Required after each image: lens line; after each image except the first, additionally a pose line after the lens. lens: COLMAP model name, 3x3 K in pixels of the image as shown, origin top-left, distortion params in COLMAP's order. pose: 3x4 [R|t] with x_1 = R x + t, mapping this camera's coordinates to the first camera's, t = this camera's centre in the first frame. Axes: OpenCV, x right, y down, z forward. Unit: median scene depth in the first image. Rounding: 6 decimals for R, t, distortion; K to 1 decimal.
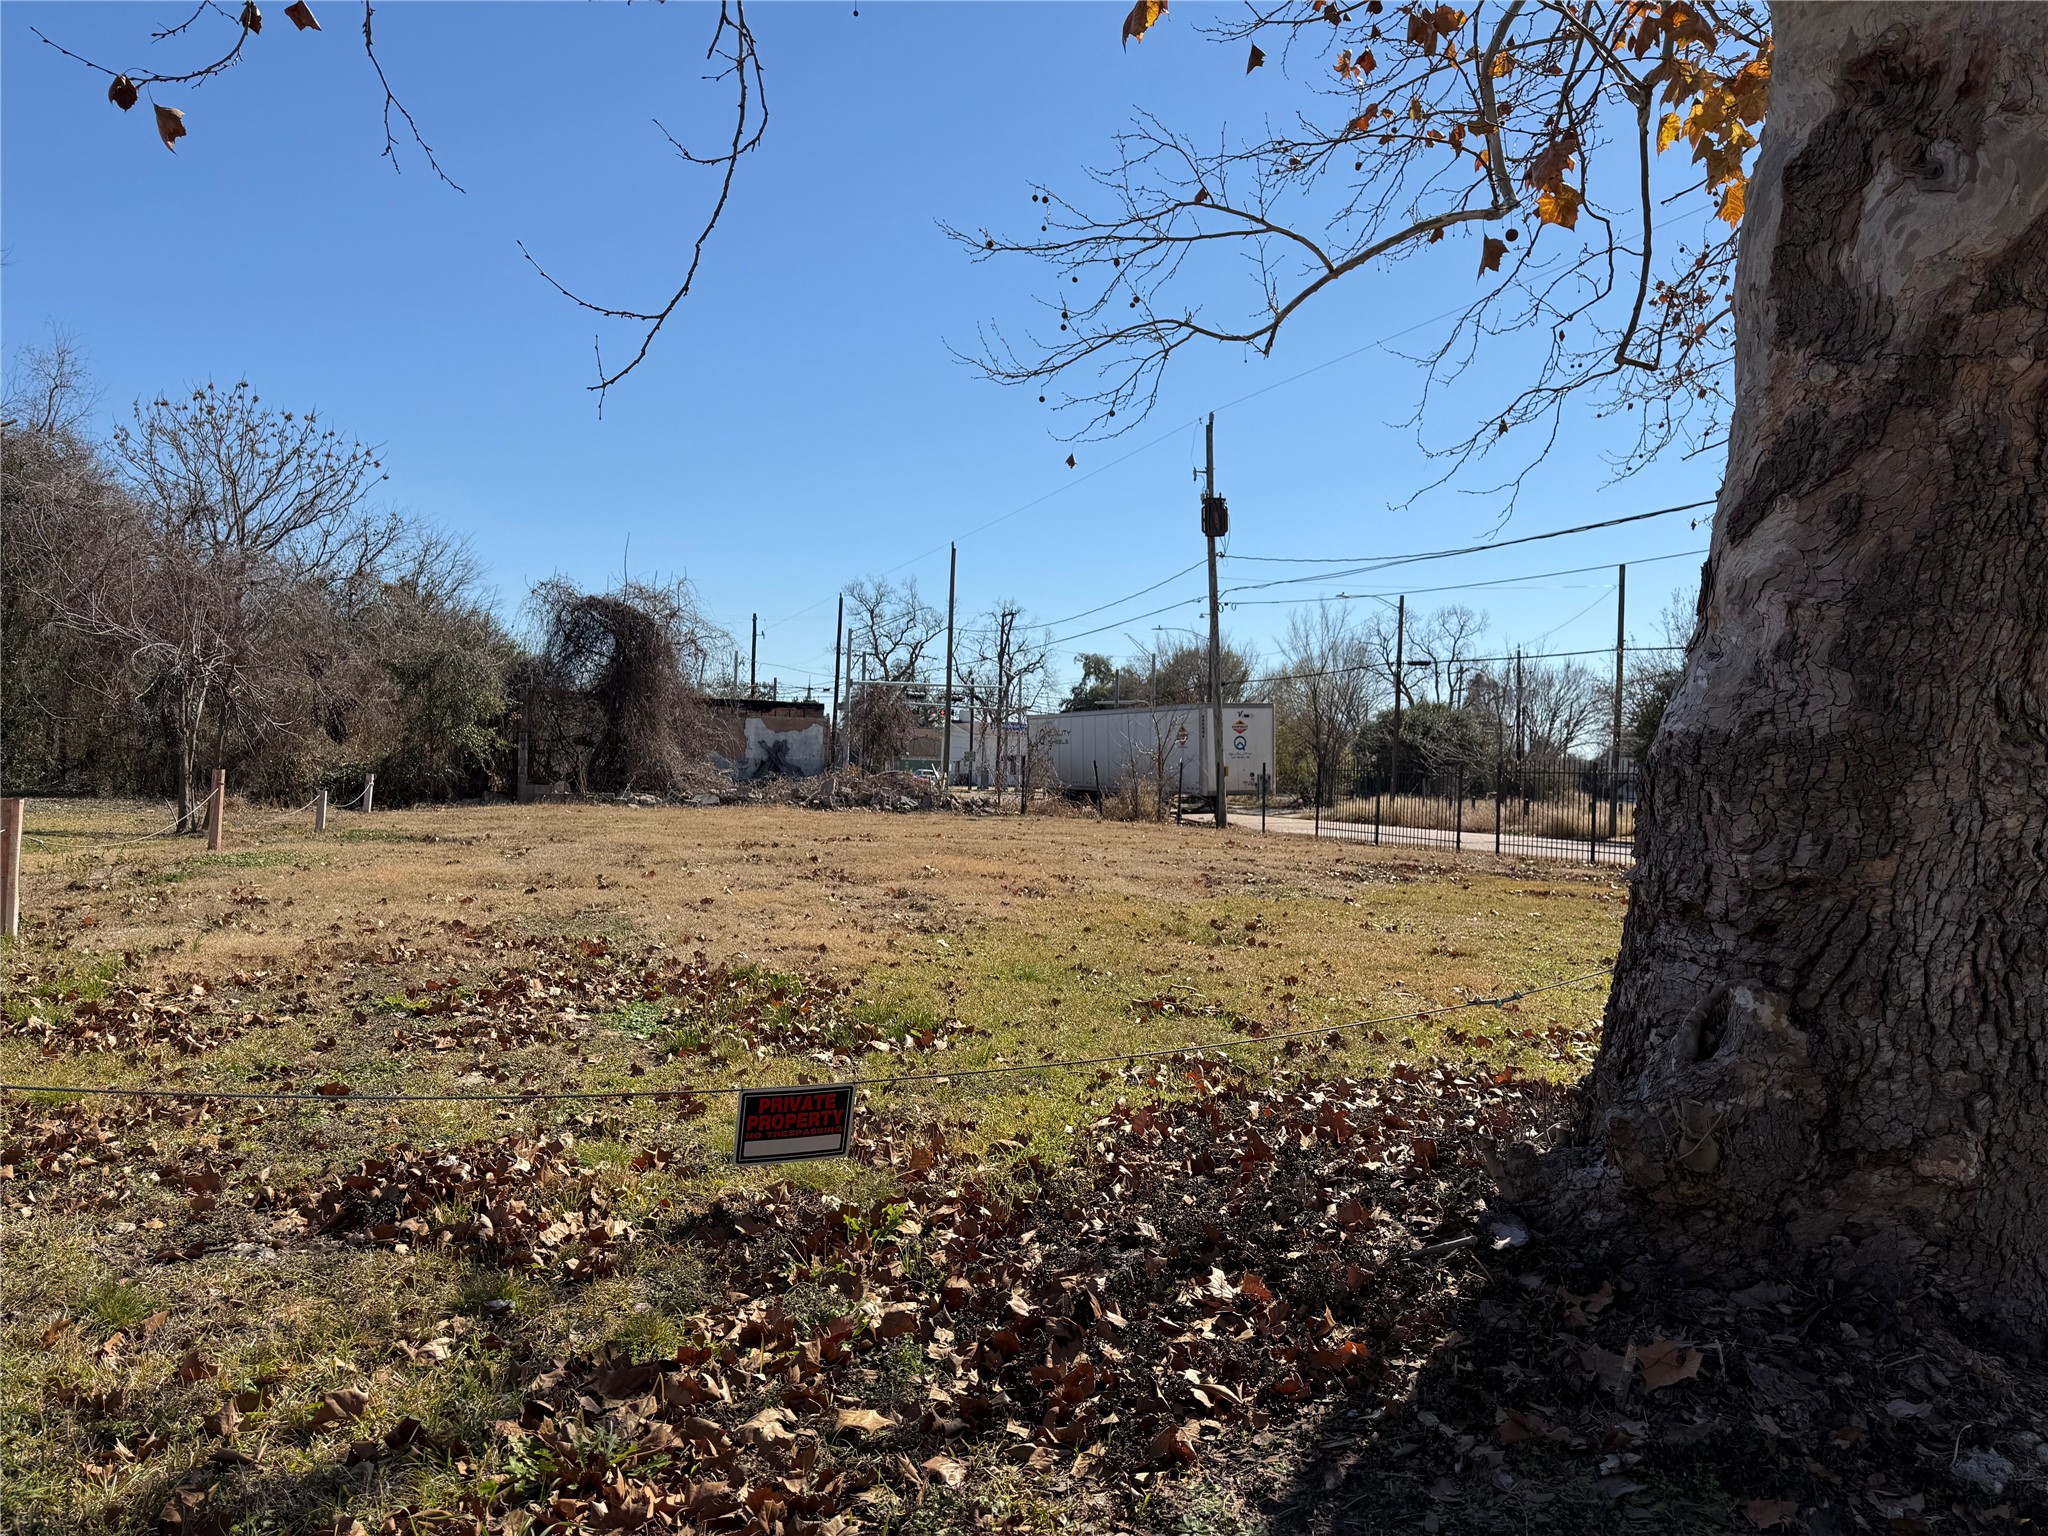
lens RADIAL K [[1391.1, 0, 1024.0], [0, 1391.1, 768.0], [0, 0, 1]] dist [0.076881, -0.072881]
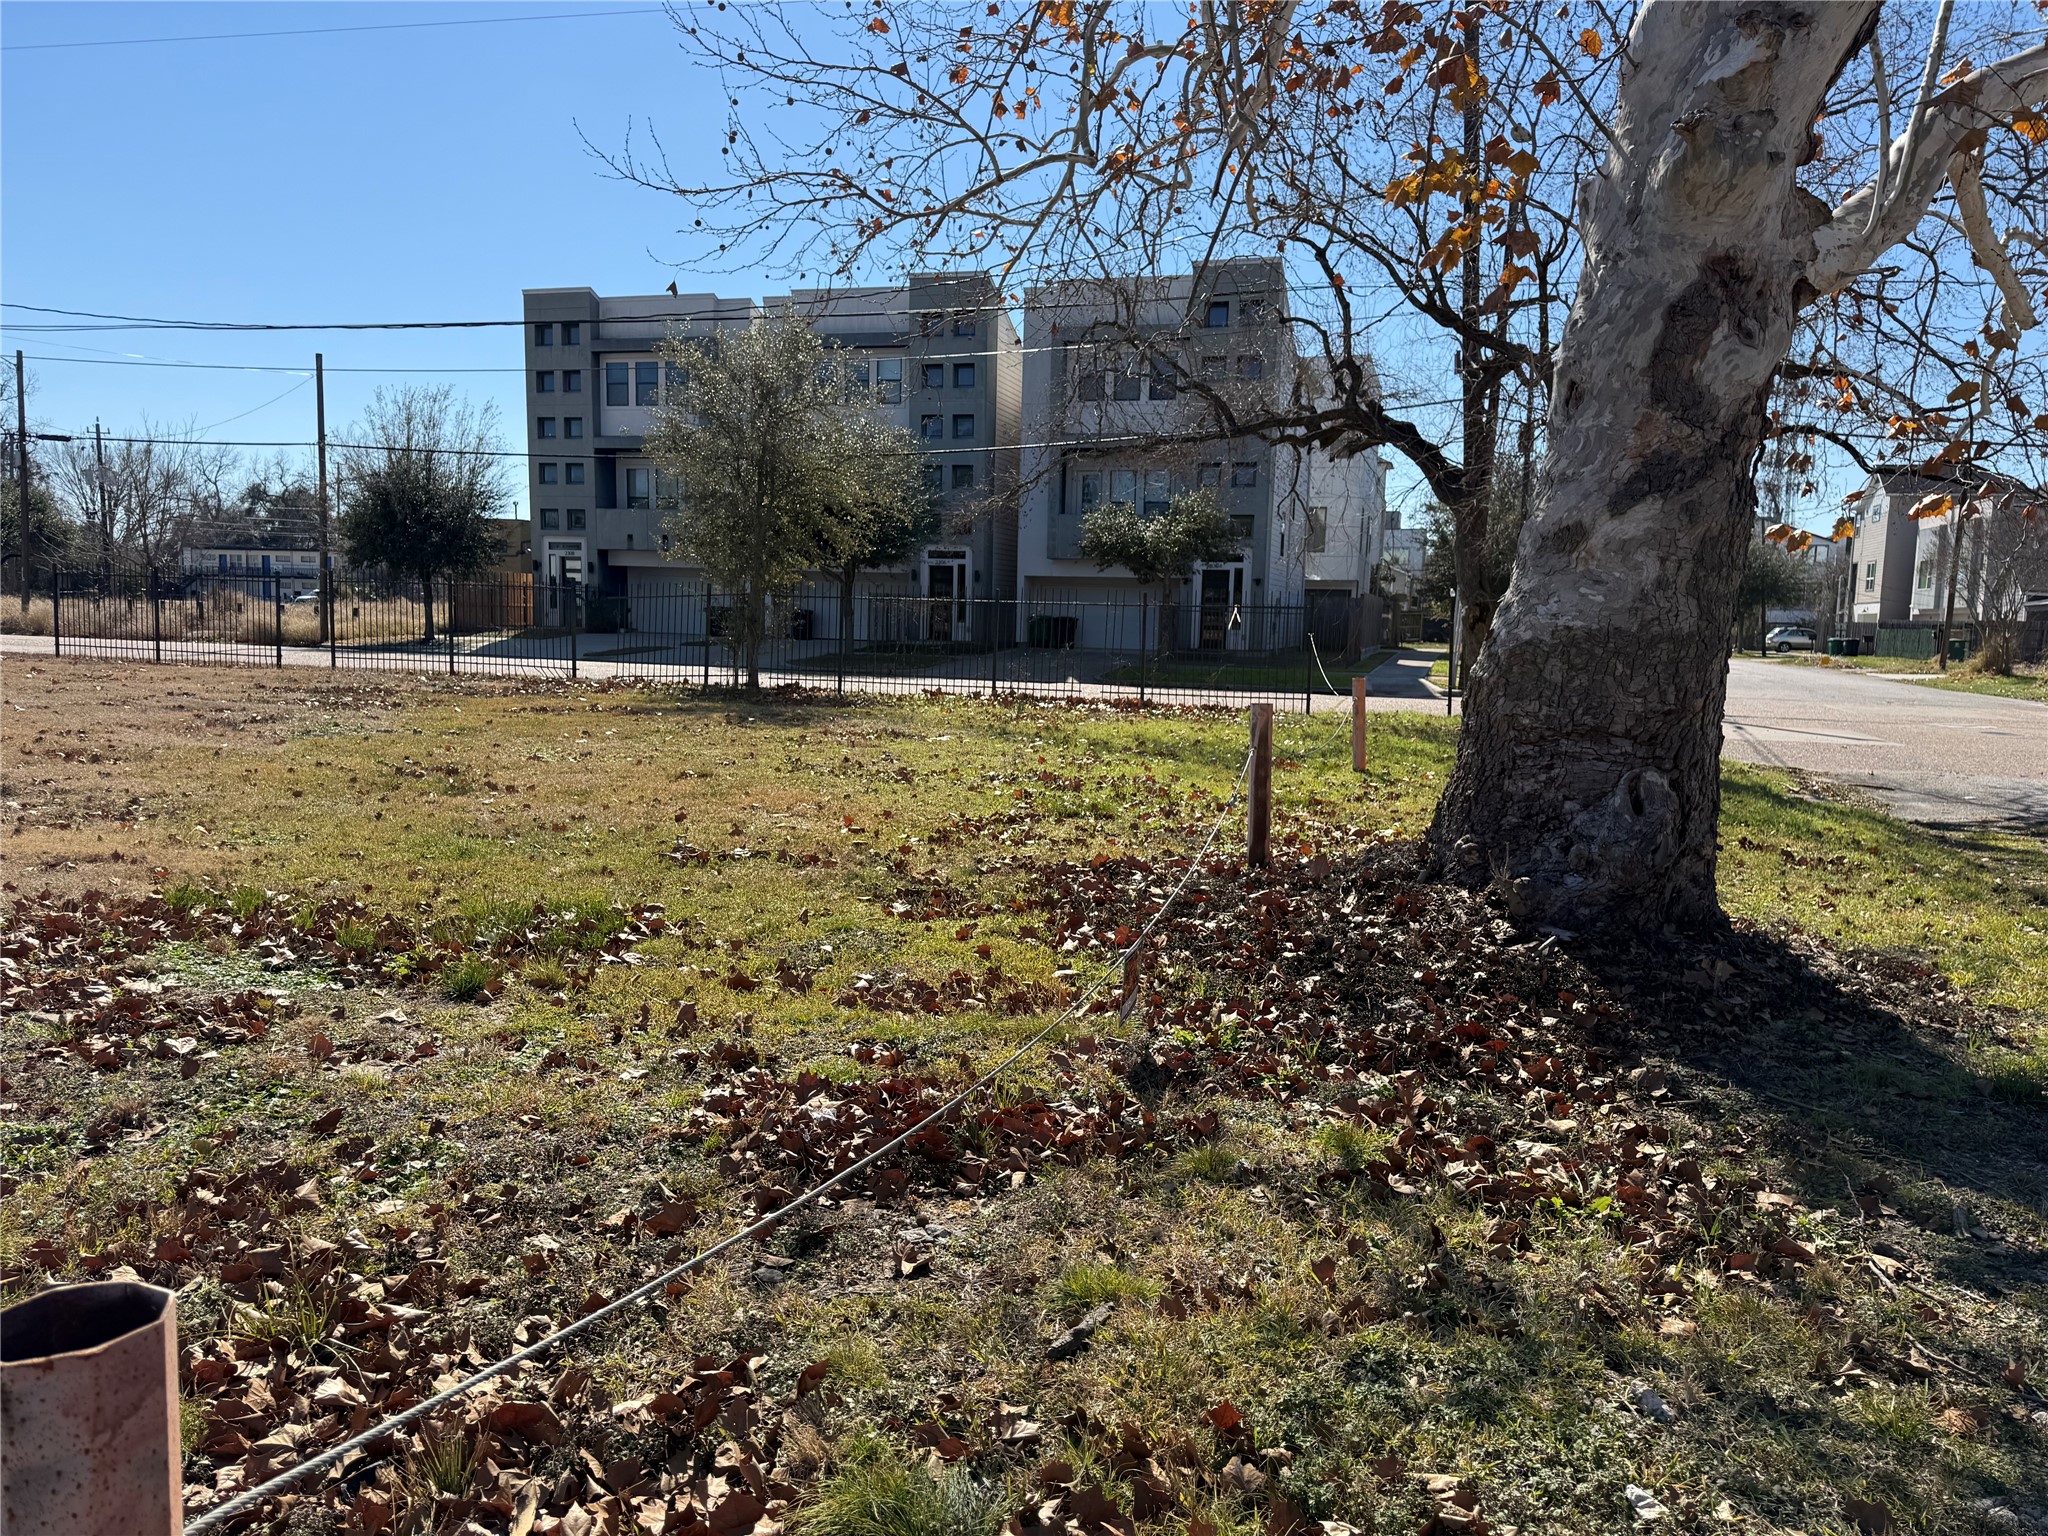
lens RADIAL K [[1408.3, 0, 1024.0], [0, 1408.3, 768.0], [0, 0, 1]] dist [0.067528, -0.077547]
pose [[0.611408, -0.098289, 0.785188, -0.085165], [-0.013930, 0.990765, 0.134869, -0.005117], [-0.791193, -0.093398, 0.604393, 0.031677]]
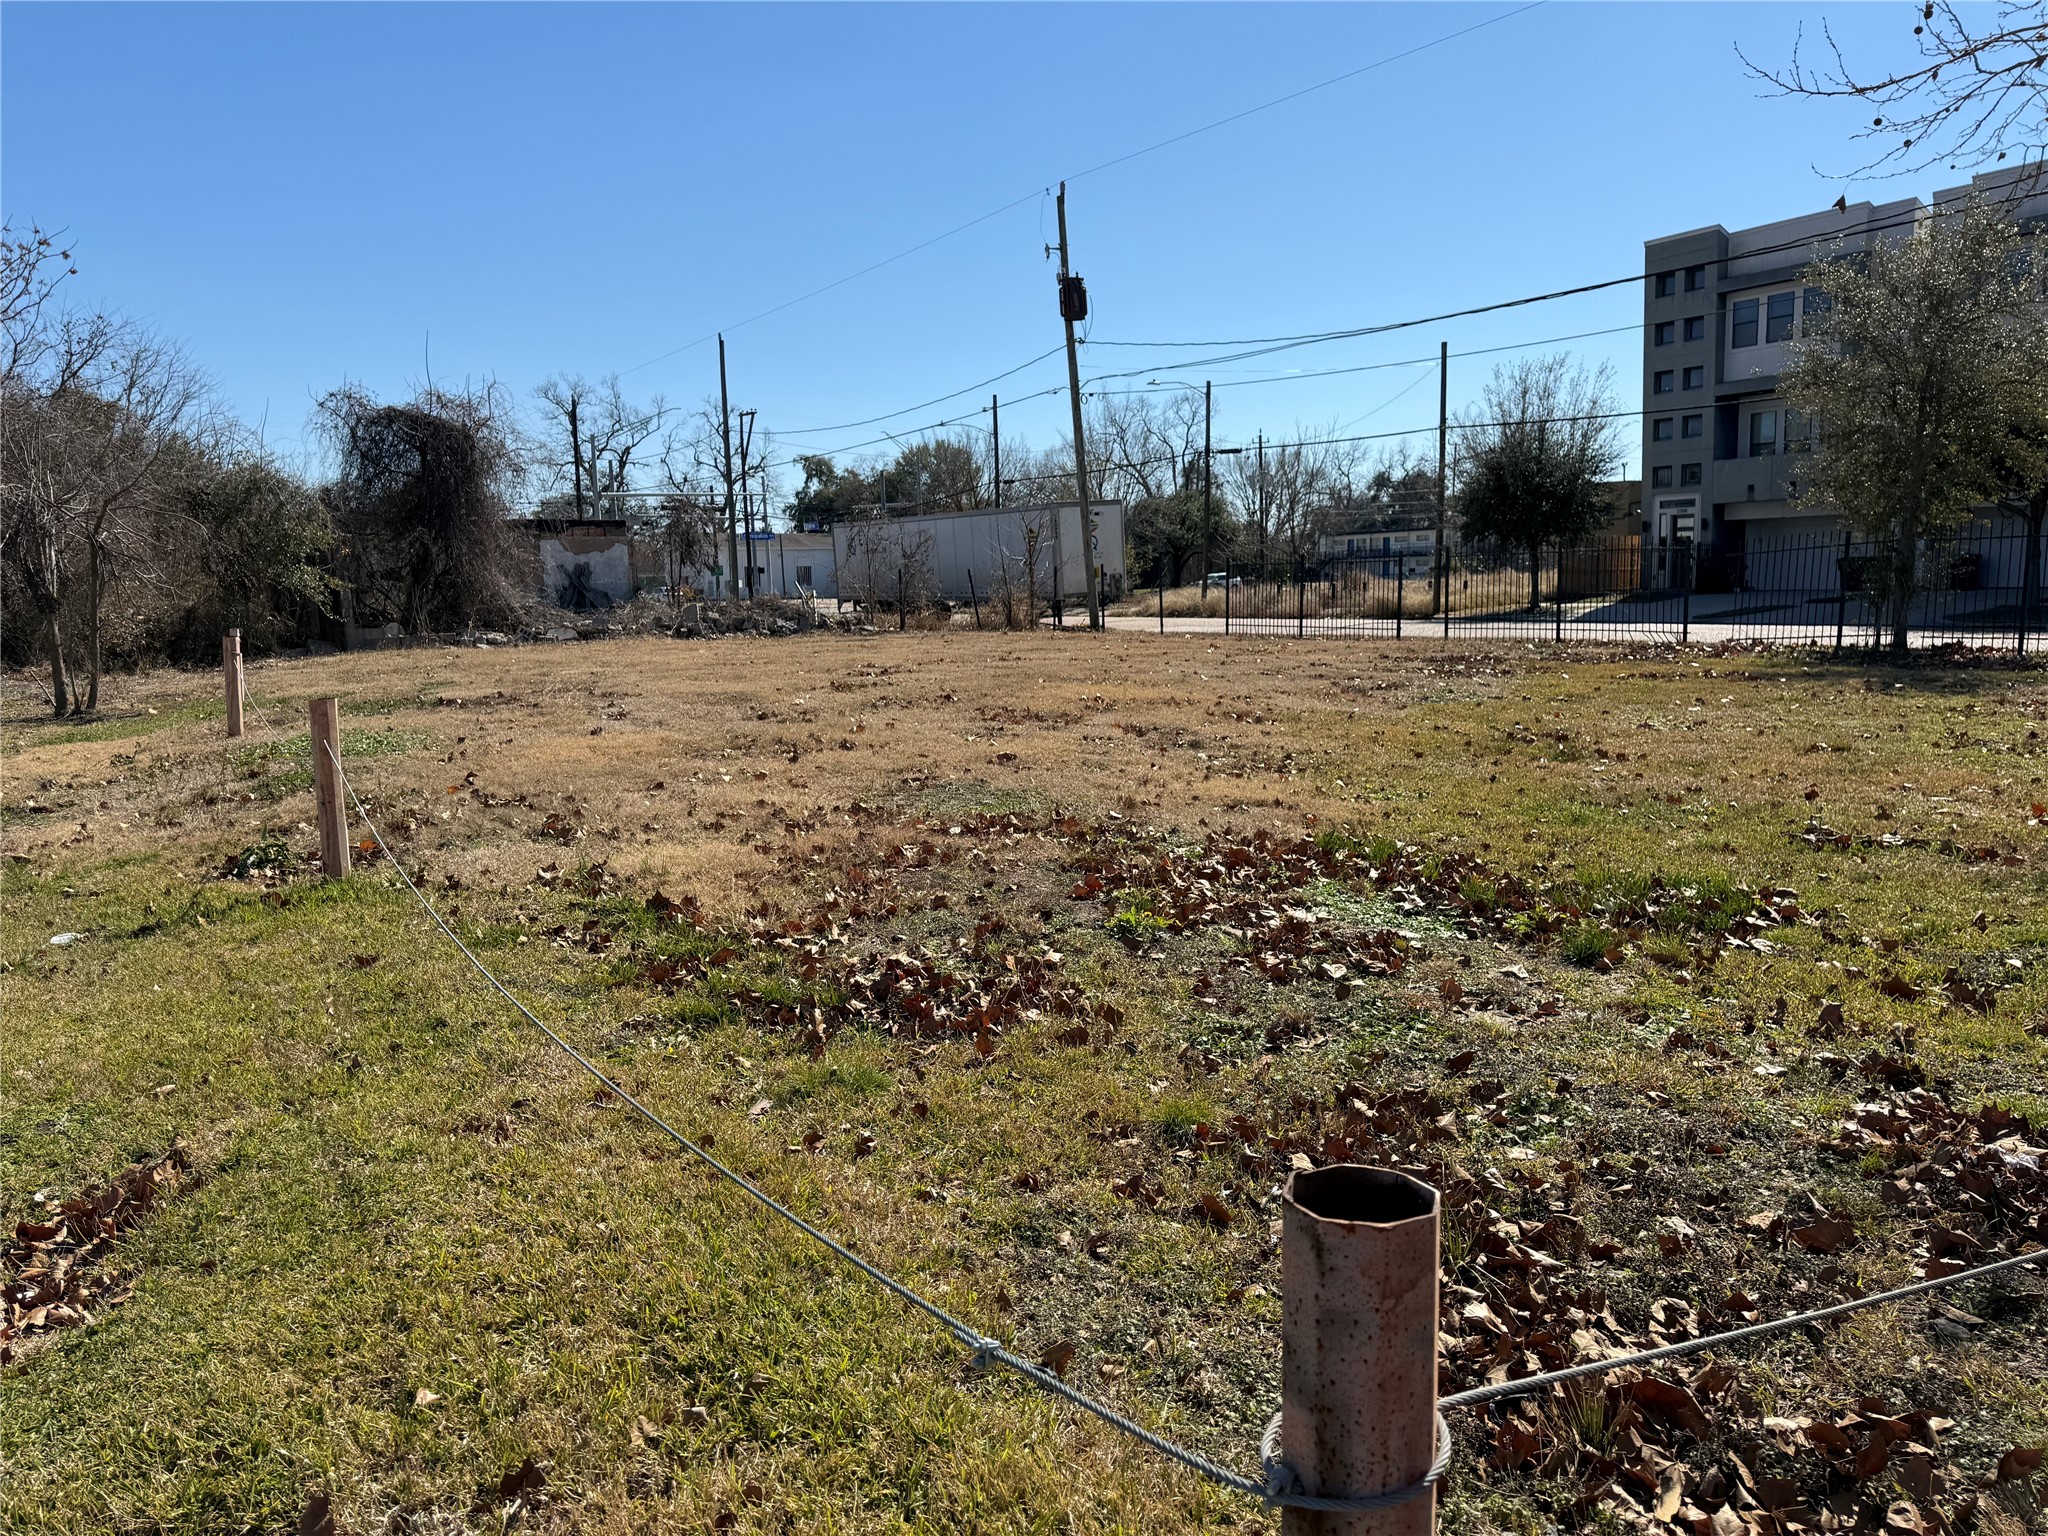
lens RADIAL K [[1408.3, 0, 1024.0], [0, 1408.3, 768.0], [0, 0, 1]] dist [0.067528, -0.077547]
pose [[0.979900, -0.080502, 0.182523, -0.095118], [0.054655, 0.988290, 0.142464, -0.005390], [-0.191854, -0.129625, 0.972825, 0.036612]]
